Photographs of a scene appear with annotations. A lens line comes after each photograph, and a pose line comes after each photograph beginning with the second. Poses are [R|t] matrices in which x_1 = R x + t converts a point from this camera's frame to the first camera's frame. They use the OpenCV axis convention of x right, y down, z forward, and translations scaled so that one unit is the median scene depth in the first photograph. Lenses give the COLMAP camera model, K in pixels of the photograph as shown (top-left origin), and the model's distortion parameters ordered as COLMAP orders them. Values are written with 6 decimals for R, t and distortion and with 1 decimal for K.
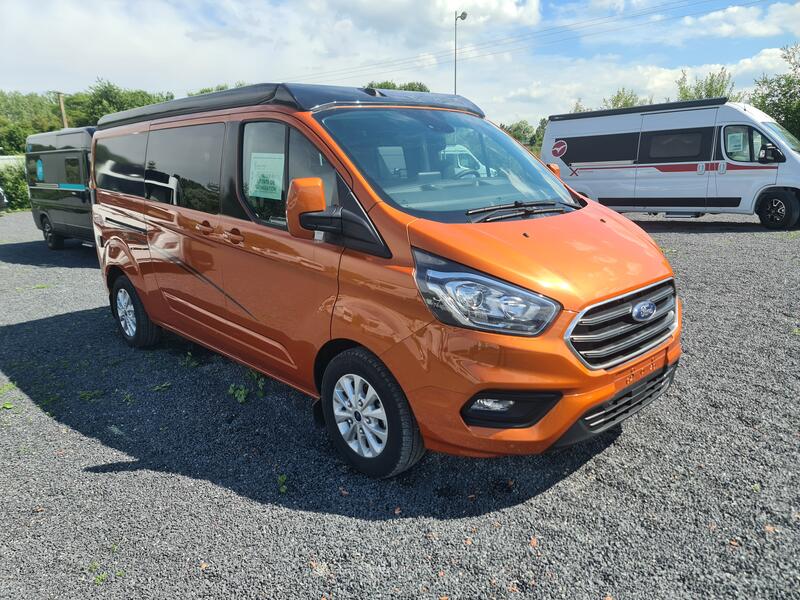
lens RADIAL K [[589.6, 0, 400.0], [0, 589.6, 300.0], [0, 0, 1]] dist [0.123715, -0.133087]
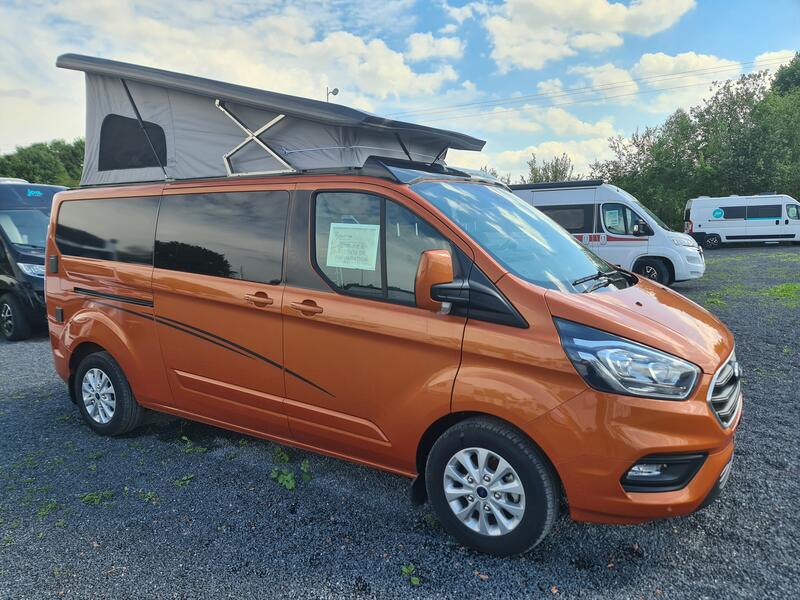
lens RADIAL K [[589.6, 0, 400.0], [0, 589.6, 300.0], [0, 0, 1]] dist [0.123715, -0.133087]
pose [[0.967476, -0.012915, 0.252634, -0.437128], [0.039105, 0.994327, -0.098922, -0.024105], [-0.249923, 0.105583, 0.962492, 0.062681]]
